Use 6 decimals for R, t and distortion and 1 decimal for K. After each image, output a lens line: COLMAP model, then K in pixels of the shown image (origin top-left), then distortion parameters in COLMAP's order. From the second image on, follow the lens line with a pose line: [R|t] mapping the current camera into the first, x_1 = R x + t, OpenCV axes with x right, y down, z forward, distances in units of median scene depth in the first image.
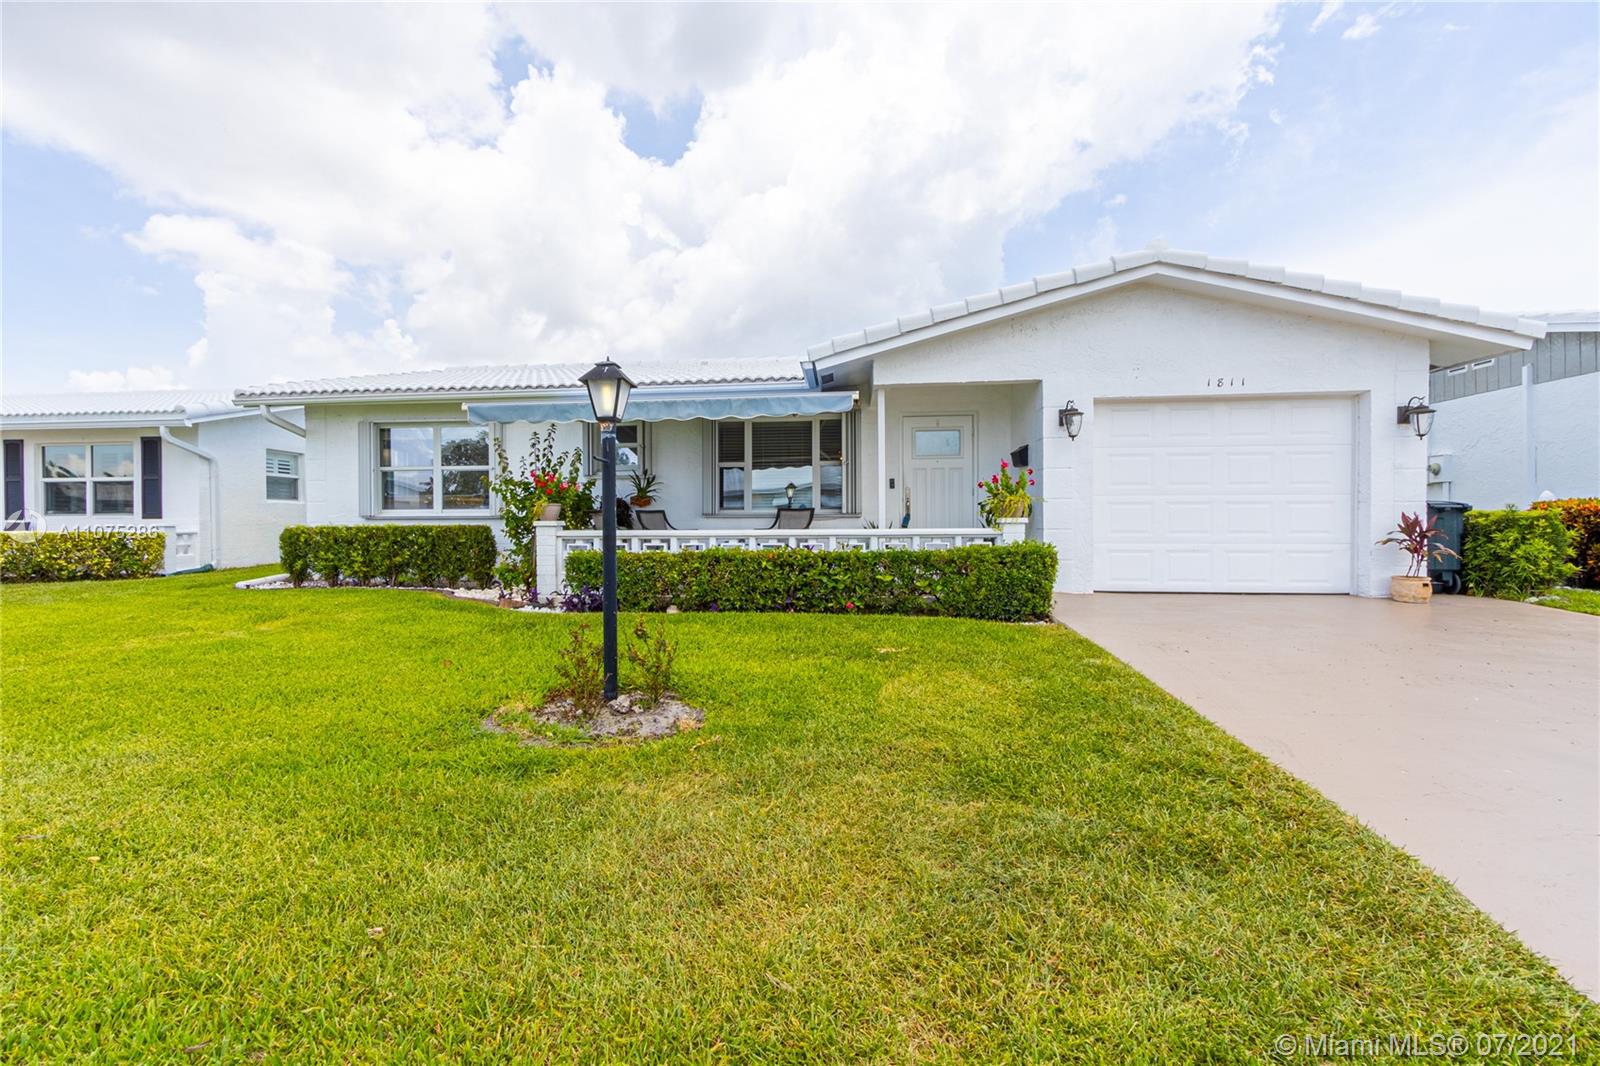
lens RADIAL K [[733.0, 0, 798.8], [0, 733.0, 530.6], [0, 0, 1]] dist [0.007296, -0.002470]
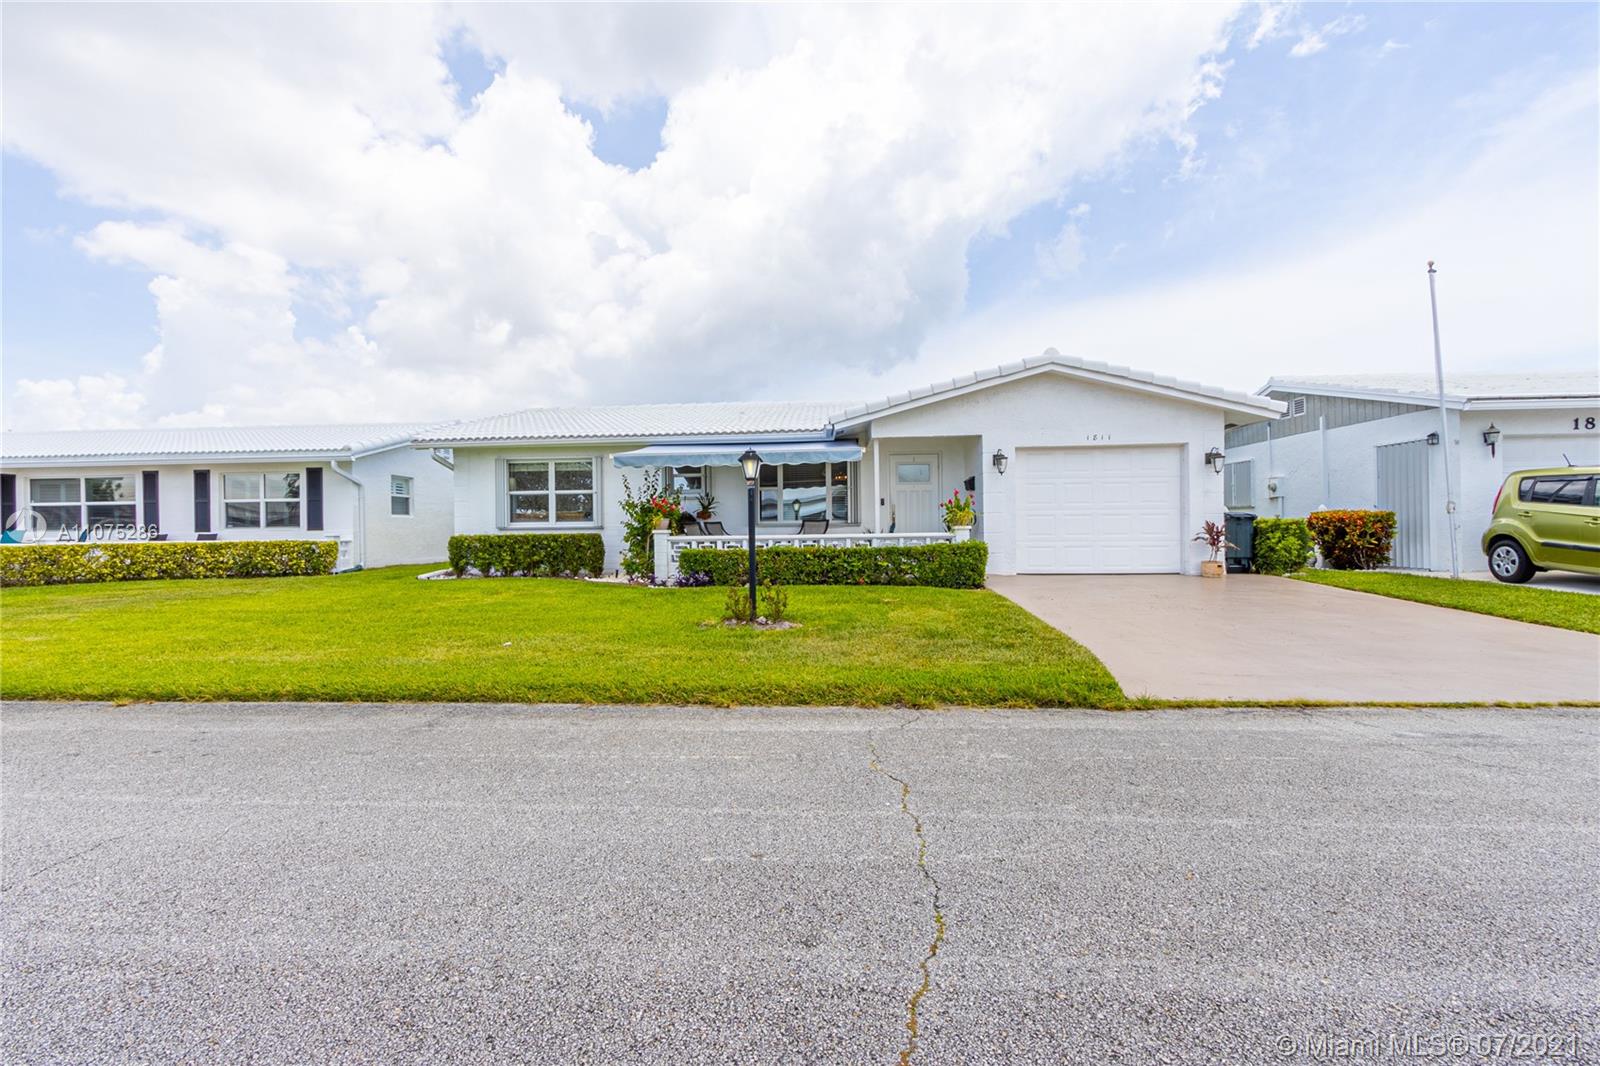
lens RADIAL K [[733.0, 0, 794.1], [0, 733.0, 535.6], [0, 0, 1]] dist [0.007296, -0.002470]
pose [[0.999201, -0.007710, 0.039229, -0.101277], [0.007758, 0.999969, -0.001055, 0.001680], [-0.039219, 0.001358, 0.999230, -0.433922]]
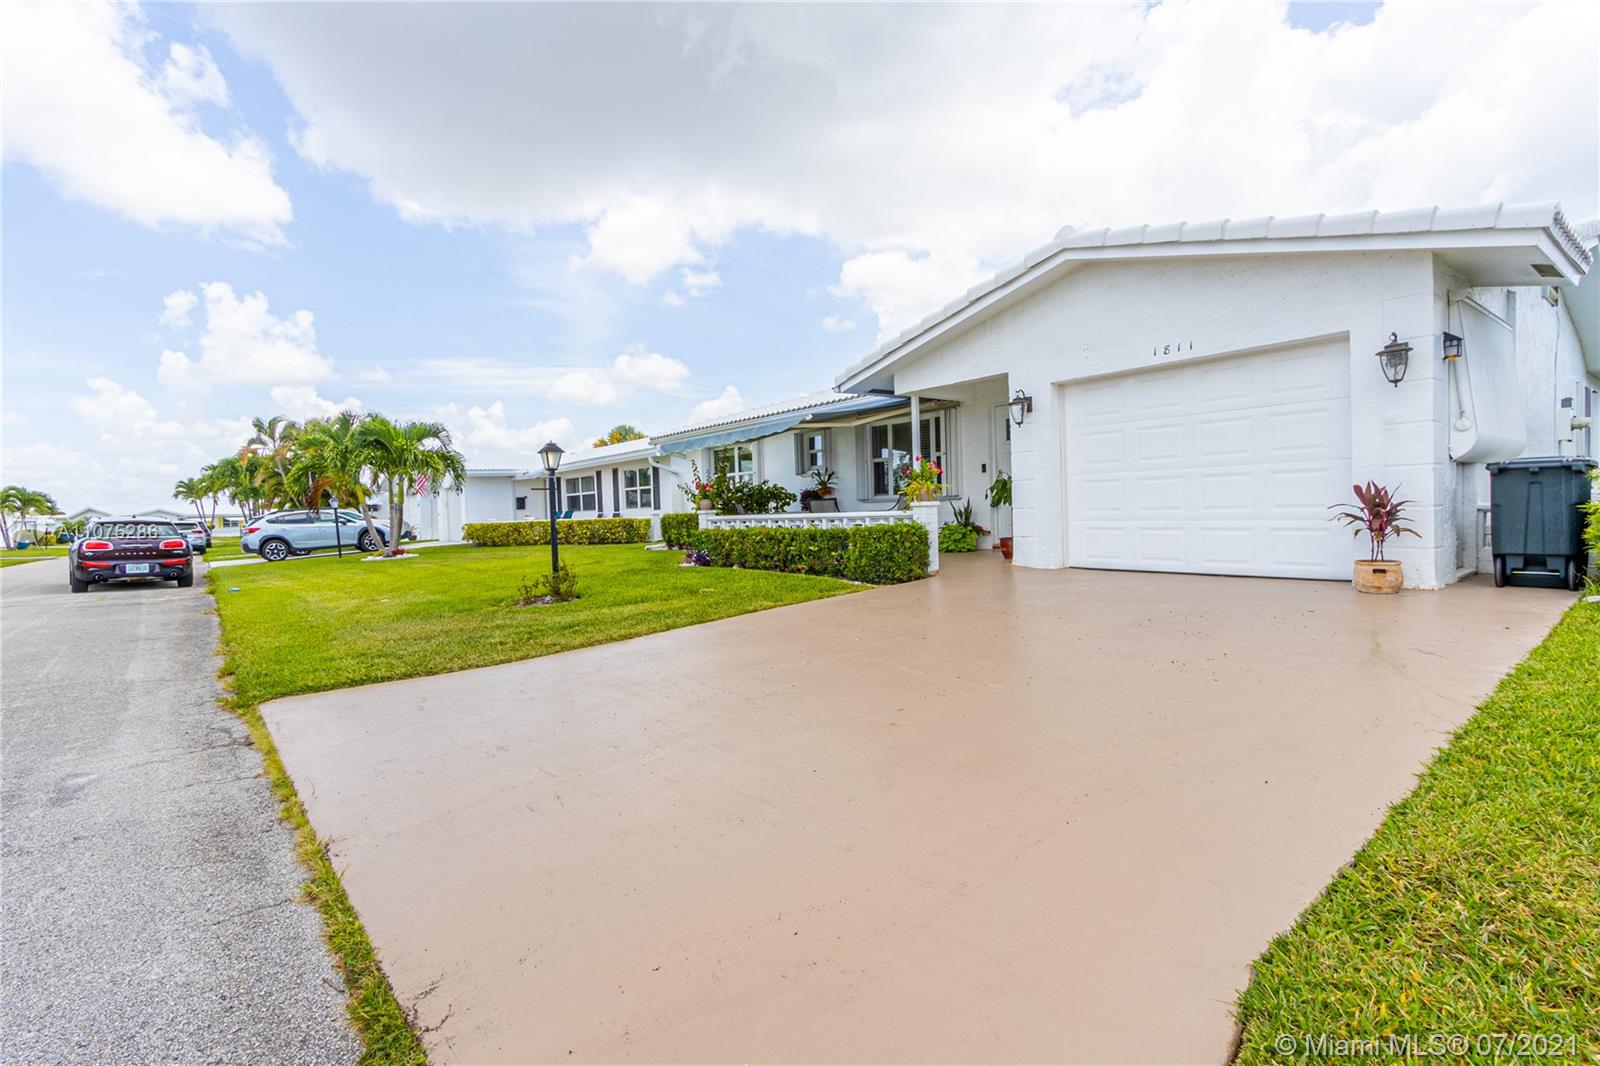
lens RADIAL K [[754.2, 0, 808.1], [0, 754.2, 533.1], [0, 0, 1]] dist [0.000872, -0.000007]
pose [[0.702703, 0.004271, -0.711471, 0.788414], [0.024884, 0.999223, 0.030576, -0.006339], [0.711048, -0.039190, 0.702050, -0.012405]]
